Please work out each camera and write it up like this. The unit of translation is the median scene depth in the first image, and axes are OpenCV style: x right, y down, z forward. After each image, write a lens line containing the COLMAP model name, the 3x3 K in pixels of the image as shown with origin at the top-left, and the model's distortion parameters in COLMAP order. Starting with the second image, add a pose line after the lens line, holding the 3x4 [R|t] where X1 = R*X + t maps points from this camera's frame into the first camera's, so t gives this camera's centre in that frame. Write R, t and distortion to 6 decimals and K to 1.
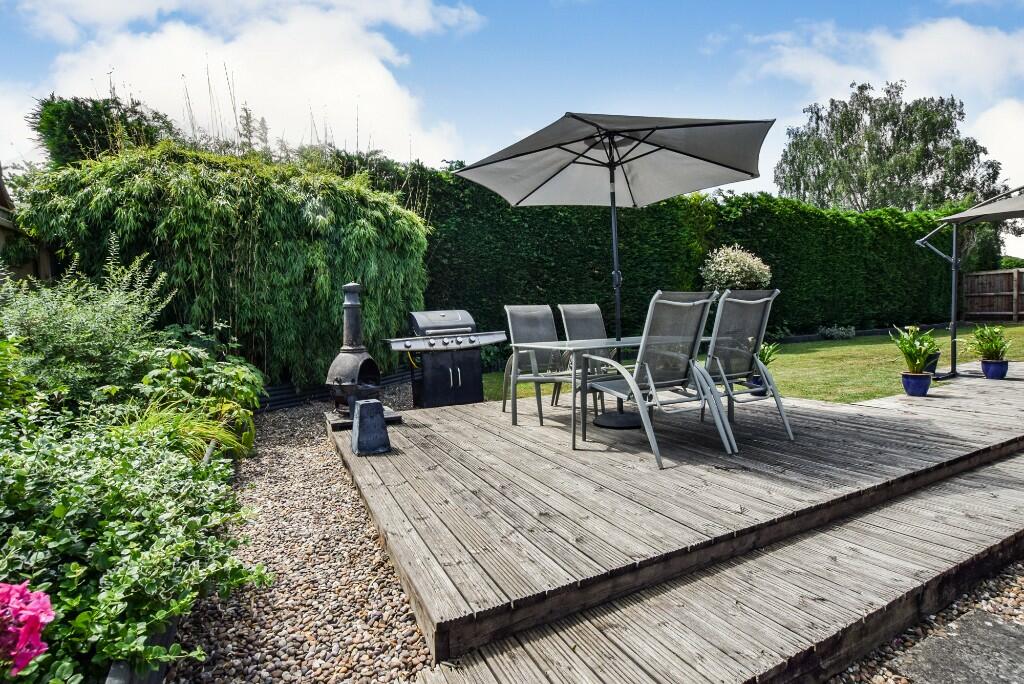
lens RADIAL K [[489.0, 0, 506.4], [0, 489.0, 340.4], [0, 0, 1]] dist [-0.028204, 0.002614]
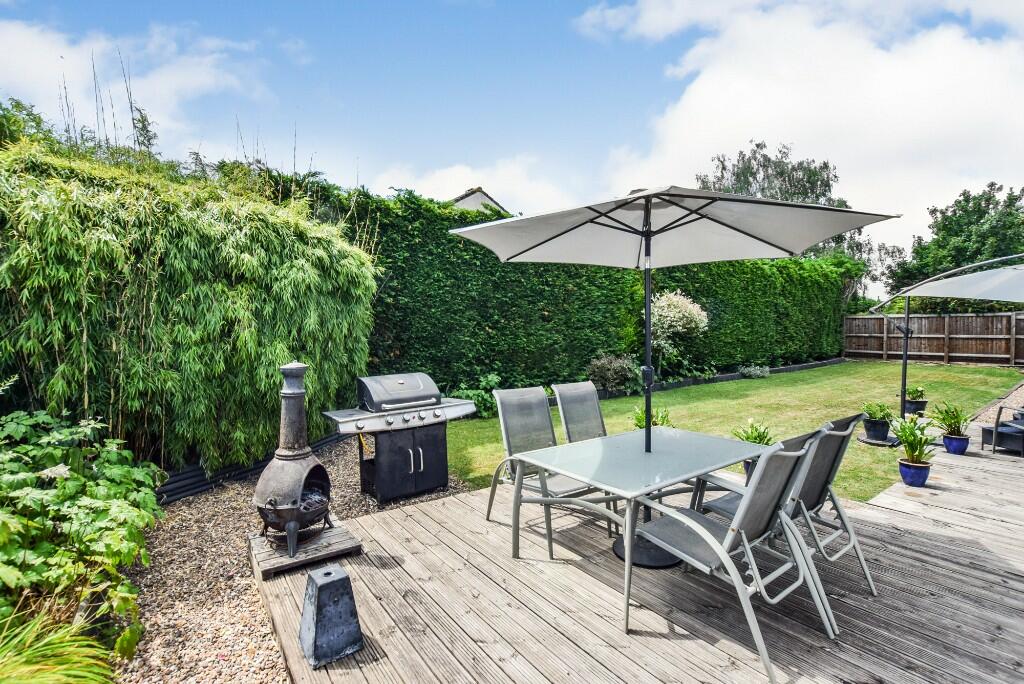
lens RADIAL K [[461.9, 0, 504.4], [0, 461.9, 339.9], [0, 0, 1]] dist [-0.026535, 0.001231]
pose [[0.984094, 0.026138, 0.175714, -0.096838], [-0.022136, 0.999450, -0.024696, -0.108049], [-0.176263, 0.020414, 0.984131, 0.197320]]
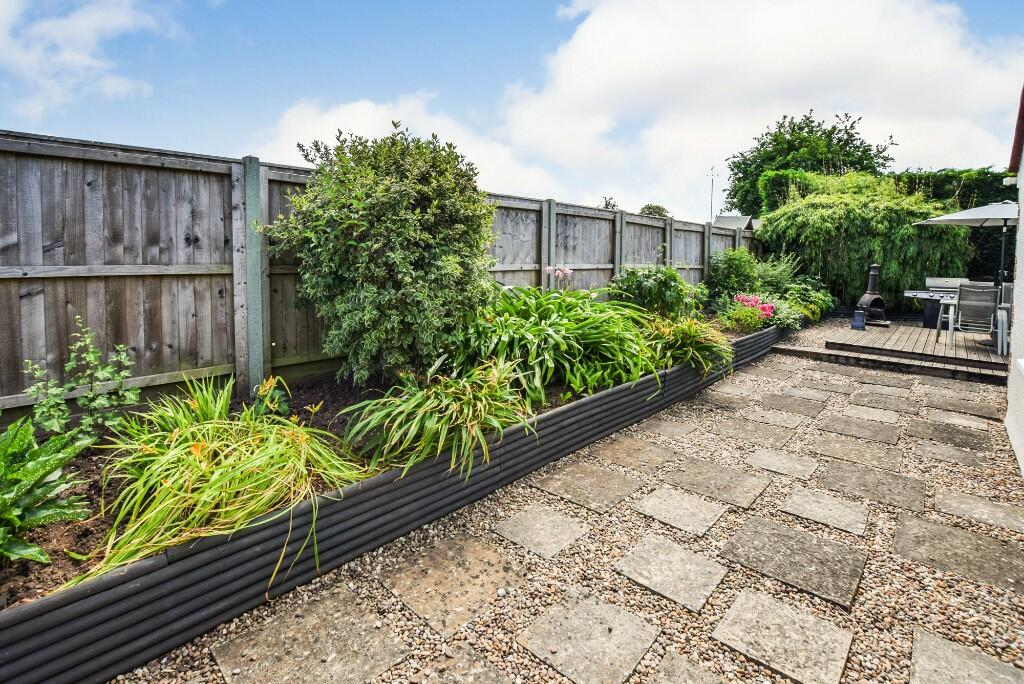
lens RADIAL K [[461.9, 0, 522.7], [0, 461.9, 277.8], [0, 0, 1]] dist [-0.026535, 0.001231]
pose [[0.363596, 0.095681, -0.926630, 0.821957], [-0.077095, 0.994390, 0.072427, -0.061759], [0.928361, 0.045105, 0.368932, -1.022930]]
